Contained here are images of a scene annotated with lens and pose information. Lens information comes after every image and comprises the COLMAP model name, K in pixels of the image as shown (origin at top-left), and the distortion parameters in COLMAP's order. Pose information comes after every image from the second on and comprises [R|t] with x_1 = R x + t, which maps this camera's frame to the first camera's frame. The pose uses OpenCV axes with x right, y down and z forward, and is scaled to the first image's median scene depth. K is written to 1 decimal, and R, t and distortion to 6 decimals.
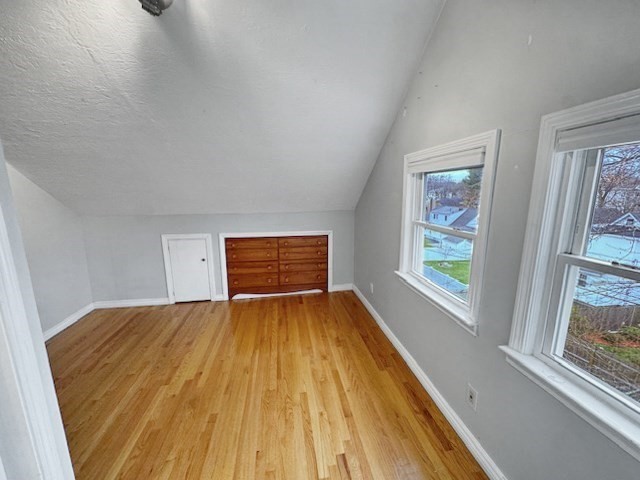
lens RADIAL K [[256.3, 0, 320.0], [0, 256.3, 240.0], [0, 0, 1]] dist [-0.009139, -0.000029]
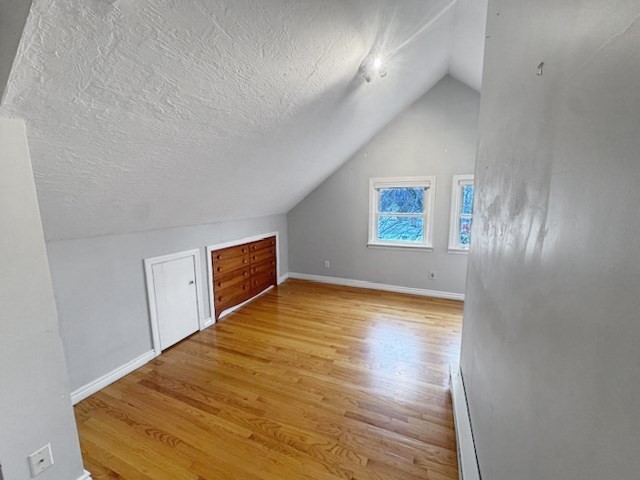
lens RADIAL K [[256.3, 0, 320.0], [0, 256.3, 240.0], [0, 0, 1]] dist [-0.009139, -0.000029]
pose [[0.530622, -0.132244, 0.837229, -0.910253], [0.165823, 0.984863, 0.050468, -0.027064], [-0.831230, 0.112052, 0.544519, 0.210248]]
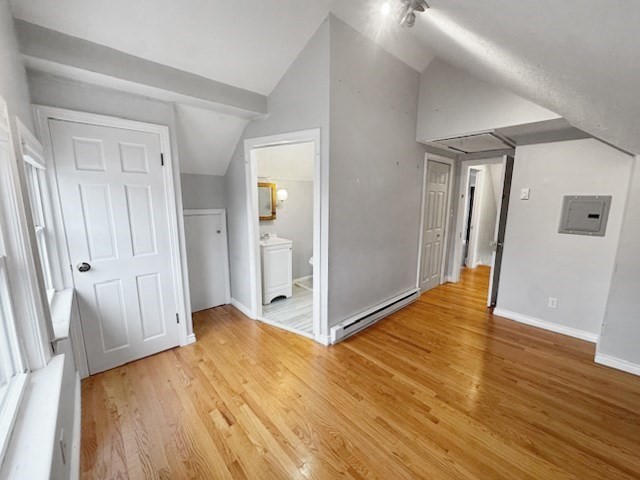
lens RADIAL K [[256.3, 0, 320.0], [0, 256.3, 240.0], [0, 0, 1]] dist [-0.009139, -0.000029]
pose [[-0.835397, 0.085478, -0.542959, 0.129428], [-0.102941, 0.946023, 0.307317, -0.133313], [0.539921, 0.312624, -0.781506, 0.783994]]
